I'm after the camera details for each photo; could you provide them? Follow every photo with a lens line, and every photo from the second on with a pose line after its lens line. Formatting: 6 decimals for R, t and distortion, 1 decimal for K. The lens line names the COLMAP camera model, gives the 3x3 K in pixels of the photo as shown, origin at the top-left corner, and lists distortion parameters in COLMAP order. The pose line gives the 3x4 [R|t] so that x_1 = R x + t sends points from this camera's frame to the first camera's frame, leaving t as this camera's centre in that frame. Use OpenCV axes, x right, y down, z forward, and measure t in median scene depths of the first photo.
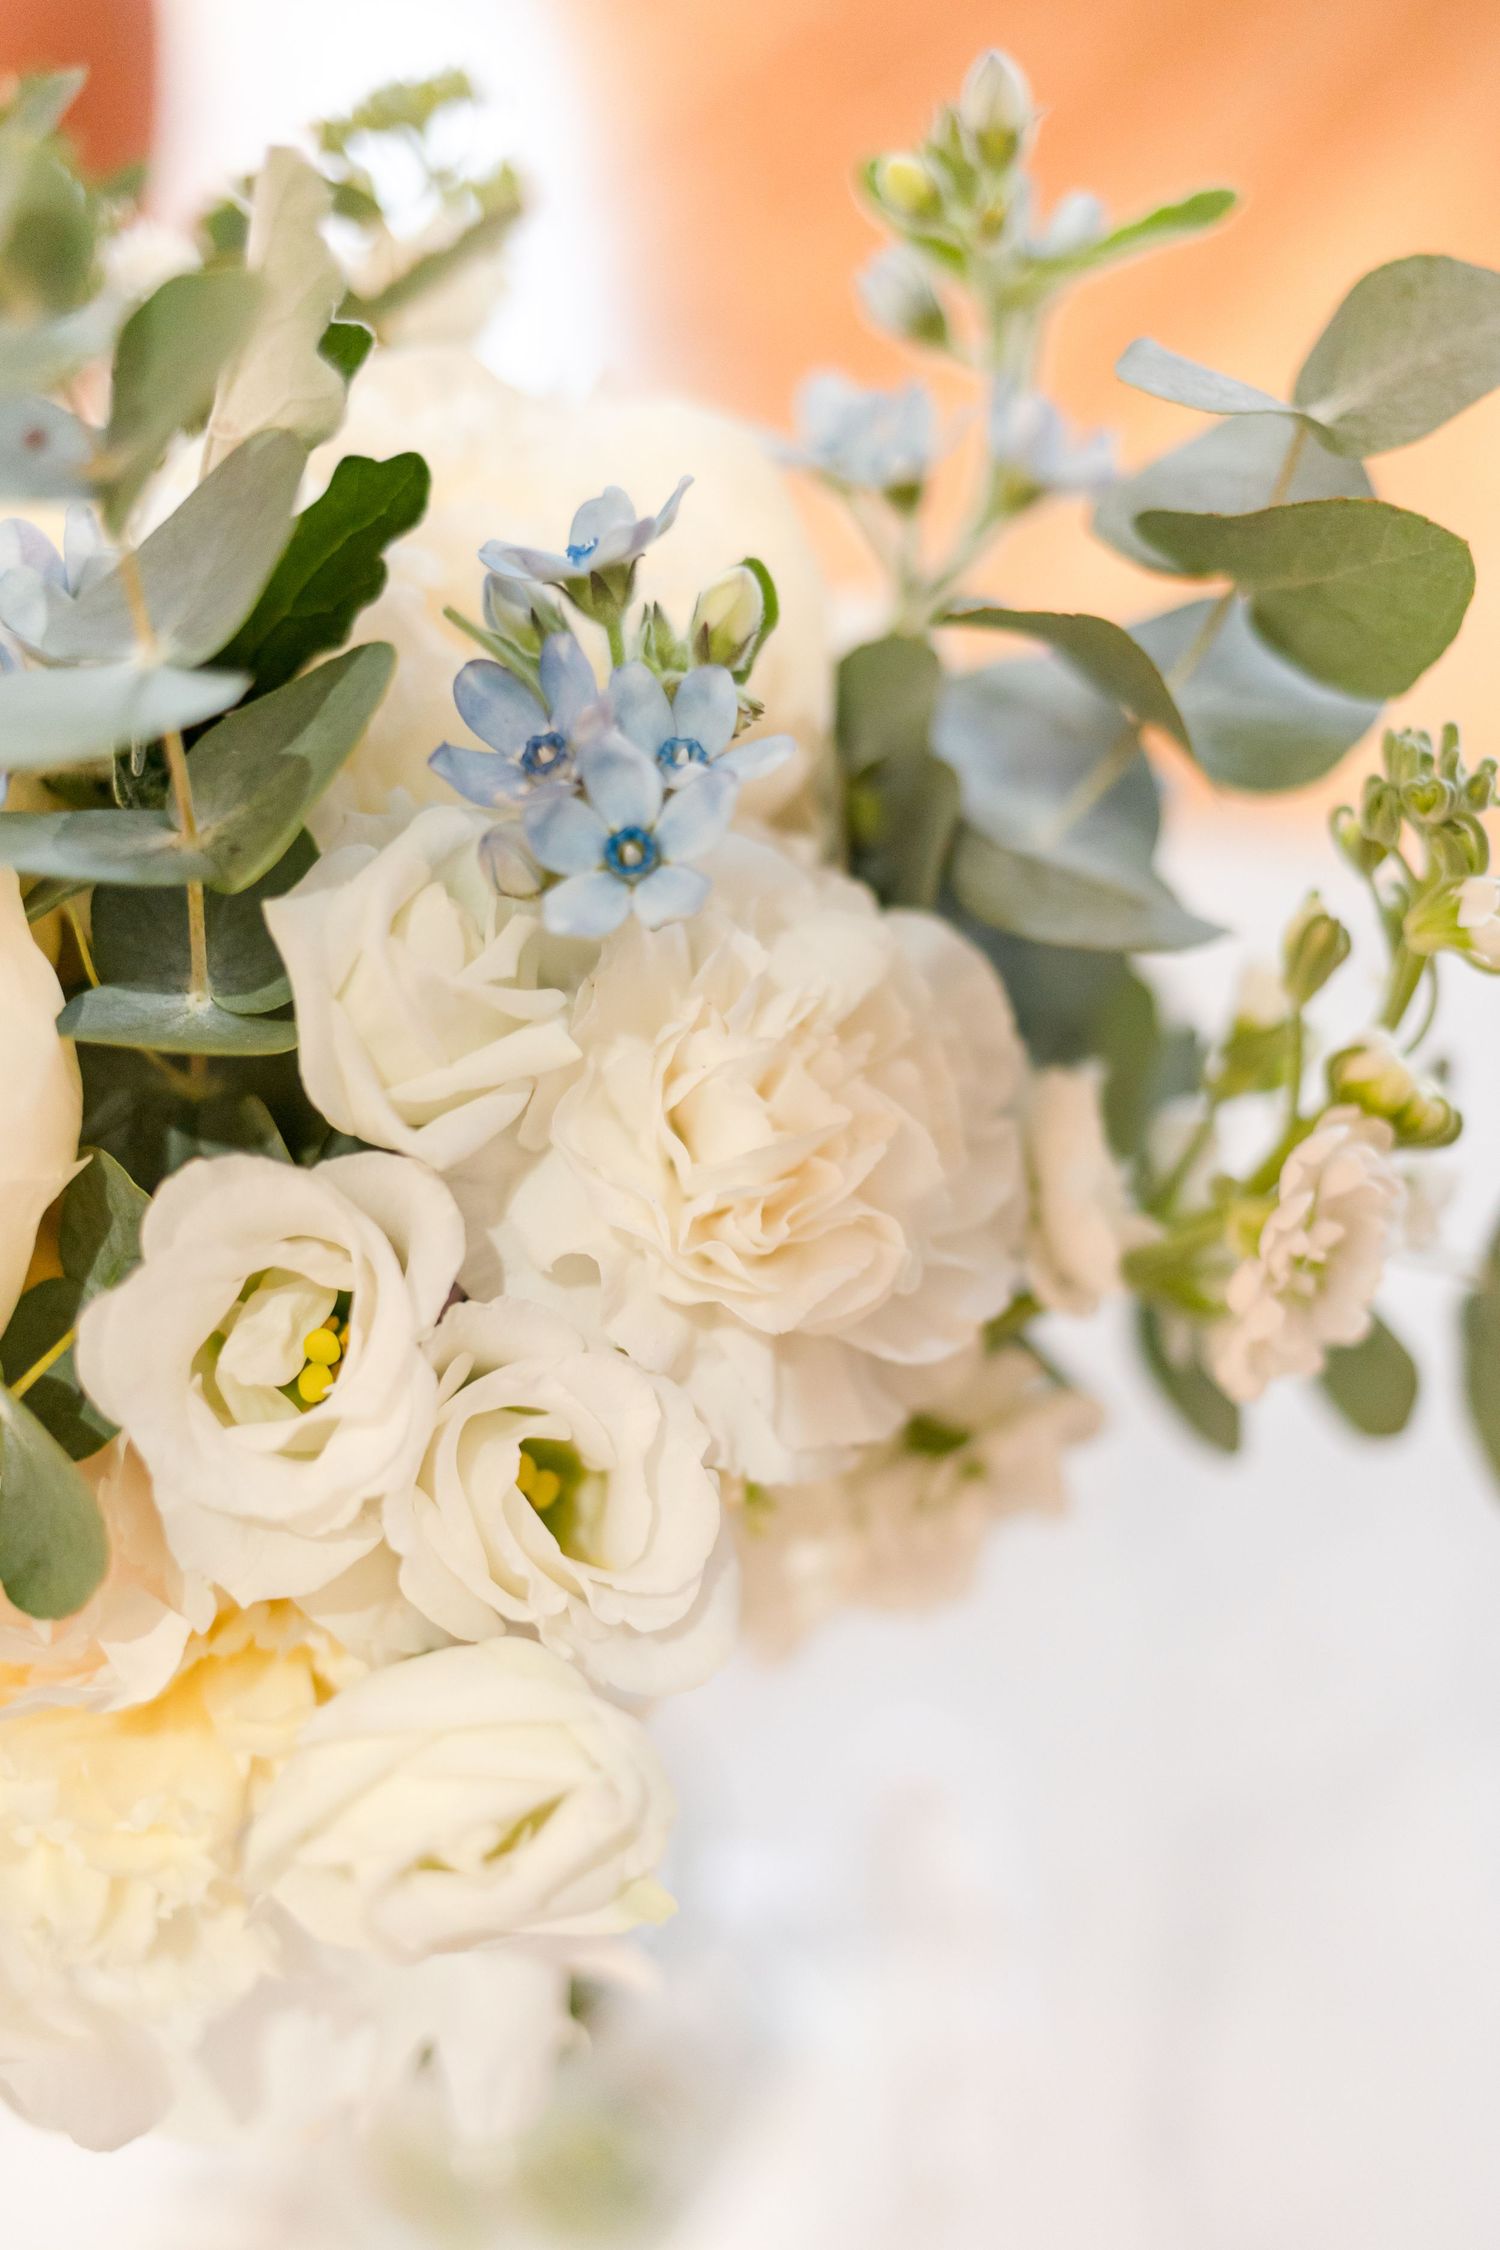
lens RADIAL K [[2361.8, 0, 698.9], [0, 2361.8, 1164.5], [0, 0, 1]] dist [-0.001339, -0.014115]
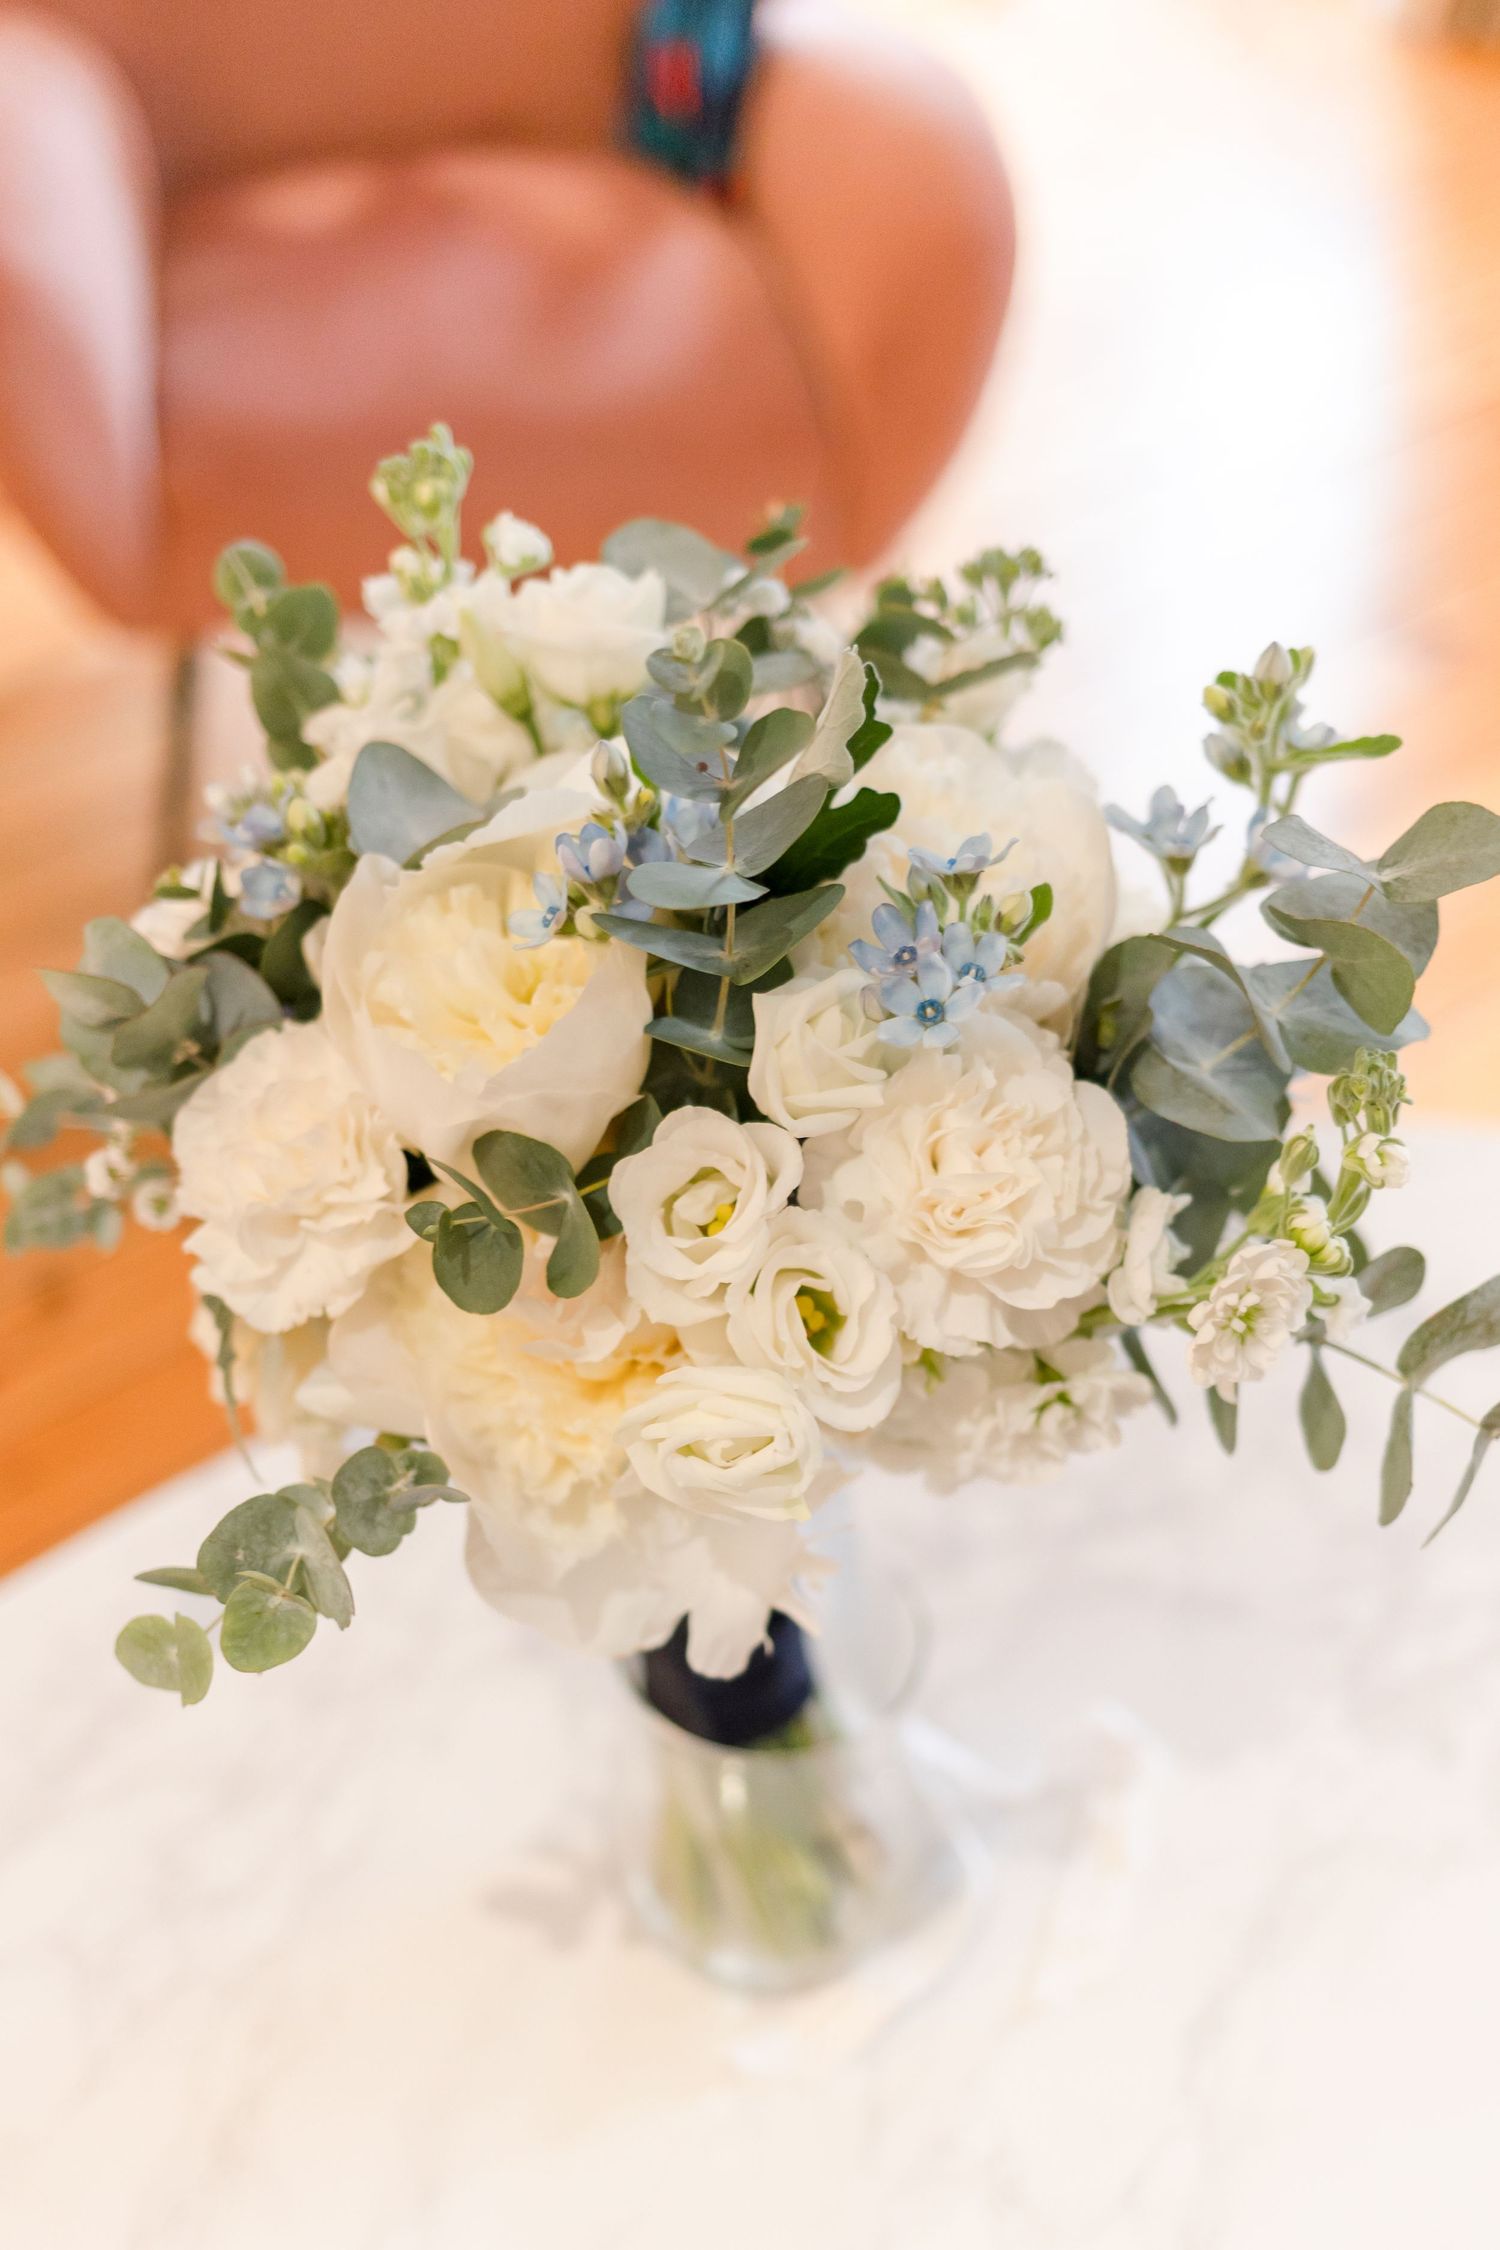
lens RADIAL K [[2250.4, 0, 750.0], [0, 2250.4, 1125.0], [0, 0, 1]] dist [-0.063349, 0.003902]
pose [[0.937053, 0.245647, -0.248170, 0.319133], [-0.265911, 0.962638, -0.051188, 0.097683], [0.226324, 0.113957, 0.967363, -0.861262]]
